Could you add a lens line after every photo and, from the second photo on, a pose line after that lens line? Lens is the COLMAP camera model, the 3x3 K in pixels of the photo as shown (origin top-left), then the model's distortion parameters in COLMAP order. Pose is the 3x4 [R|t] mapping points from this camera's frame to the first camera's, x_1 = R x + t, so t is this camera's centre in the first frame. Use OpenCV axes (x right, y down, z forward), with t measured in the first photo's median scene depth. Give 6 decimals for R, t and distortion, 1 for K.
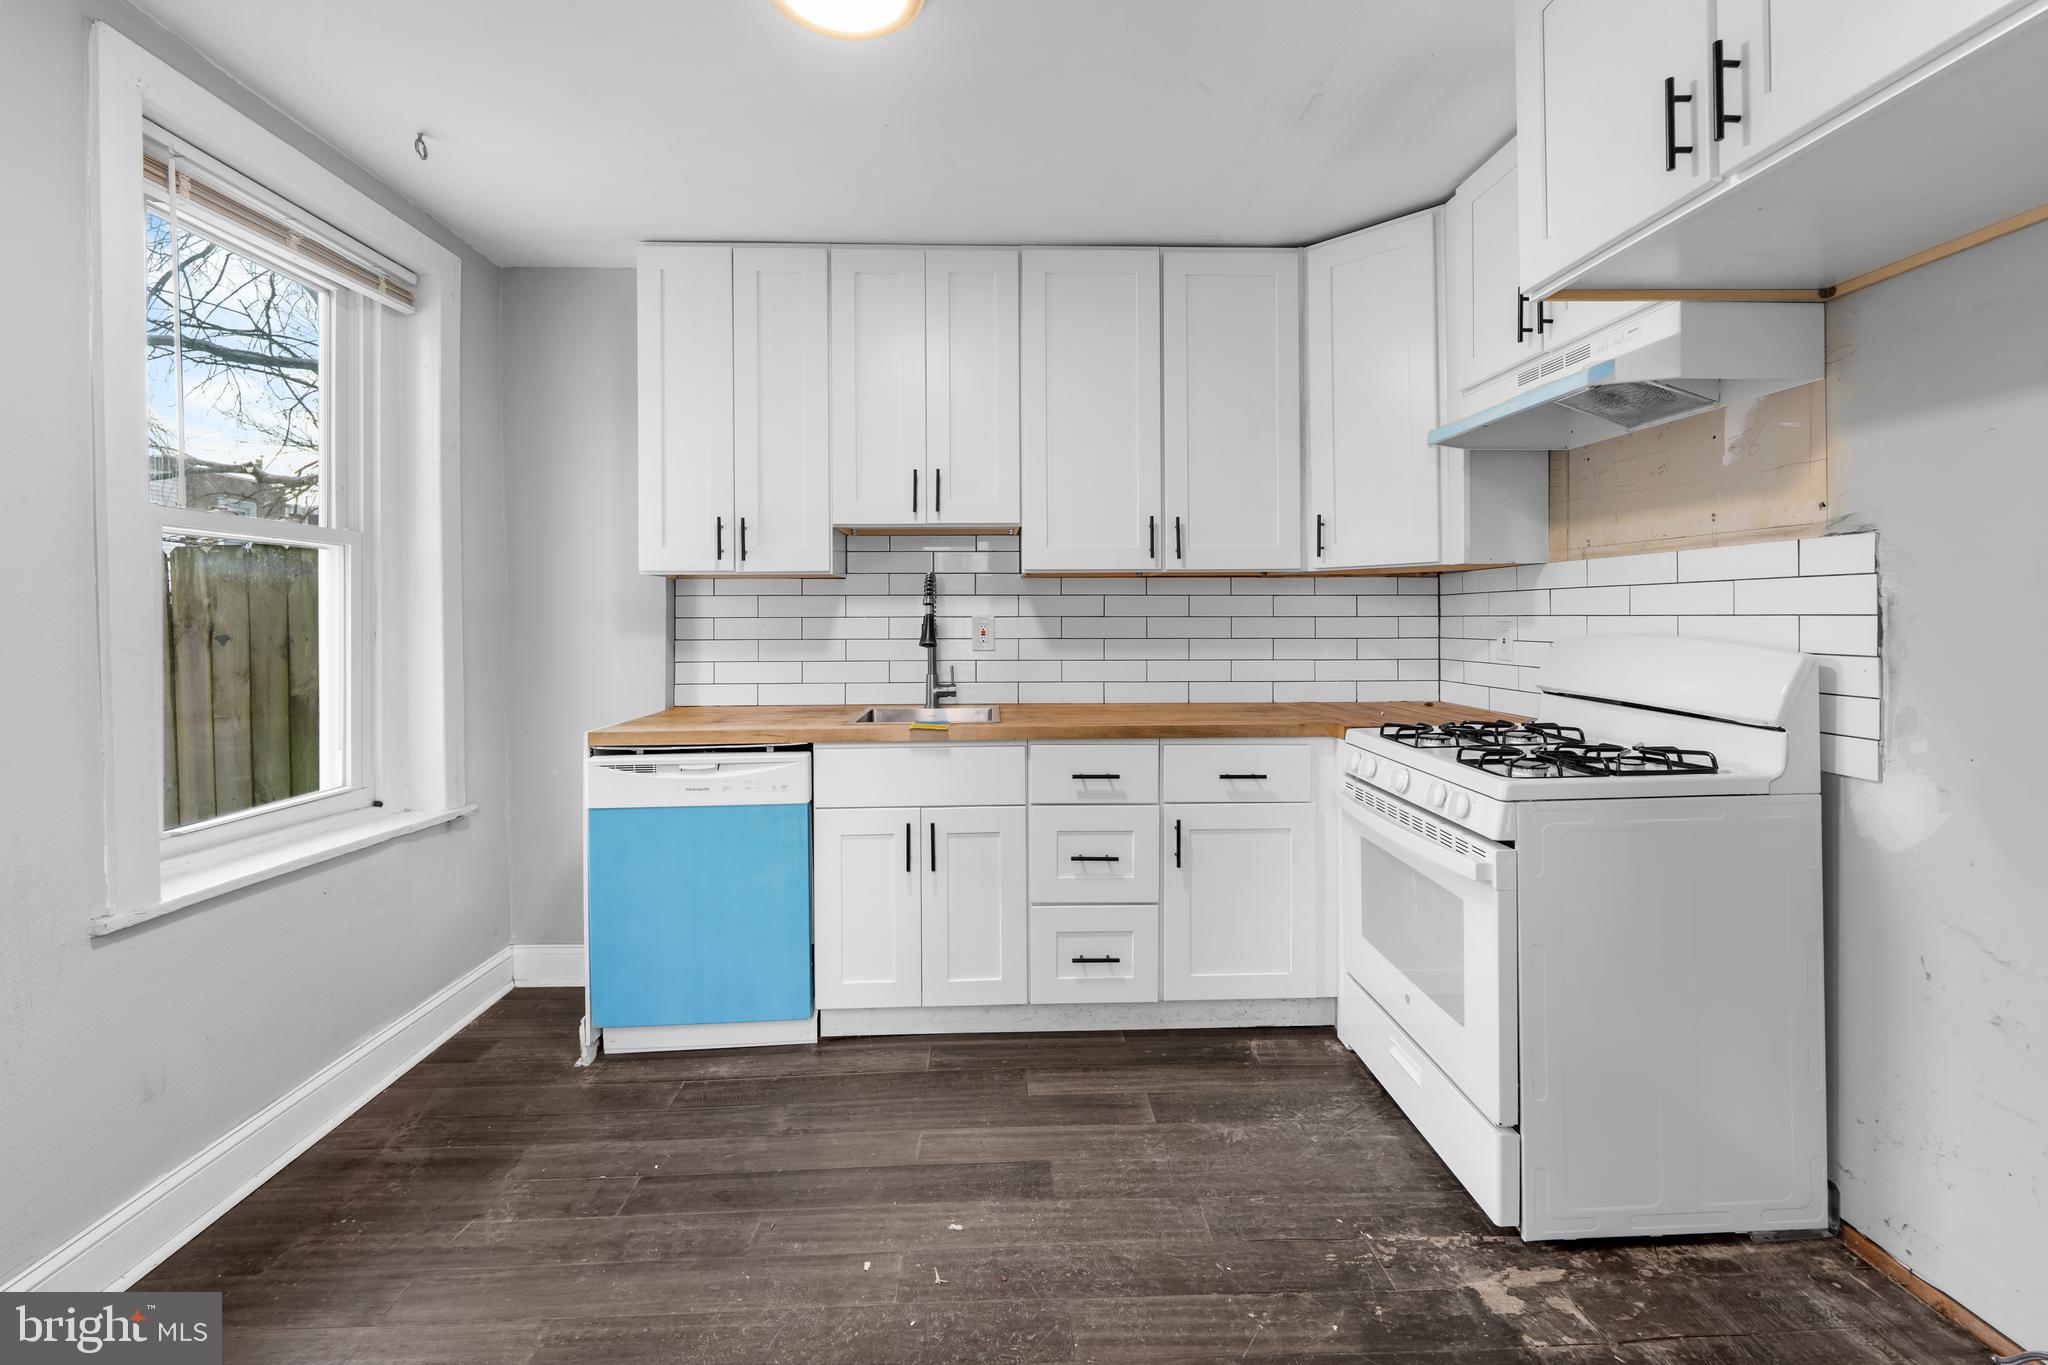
lens RADIAL K [[850.8, 0, 1026.4], [0, 850.8, 616.0], [0, 0, 1]] dist [-0.000158, 0.000002]
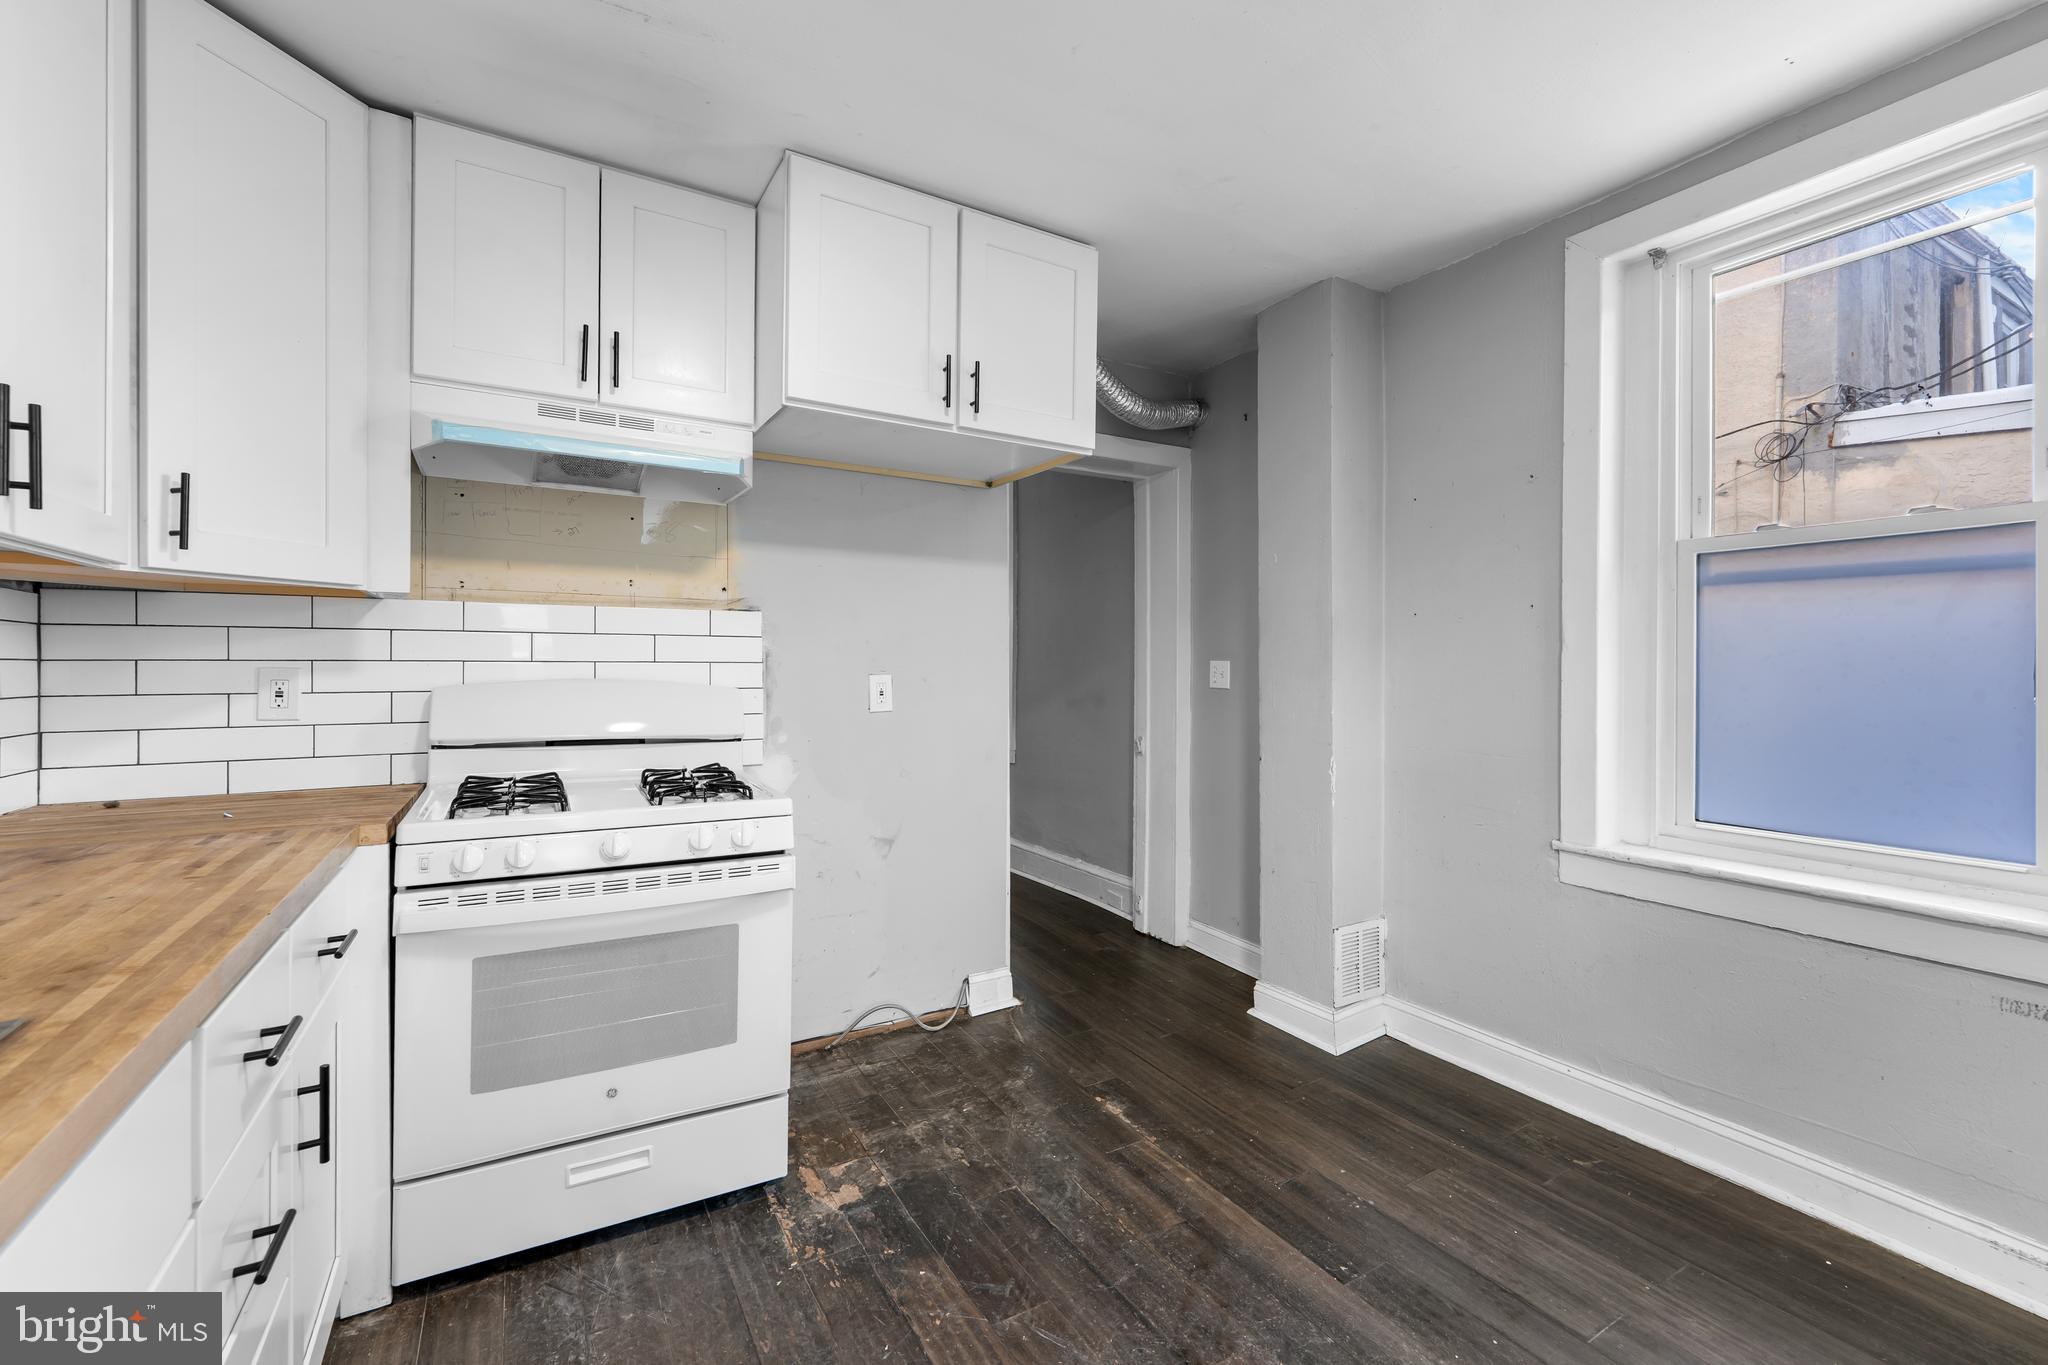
lens RADIAL K [[844.2, 0, 1015.1], [0, 844.2, 671.2], [0, 0, 1]] dist [0.000359, 0.000175]
pose [[-0.459391, 0.000858, 0.888234, -0.591117], [0.000116, 1.000000, -0.000907, 0.014950], [-0.888234, -0.000314, -0.459391, 1.166284]]
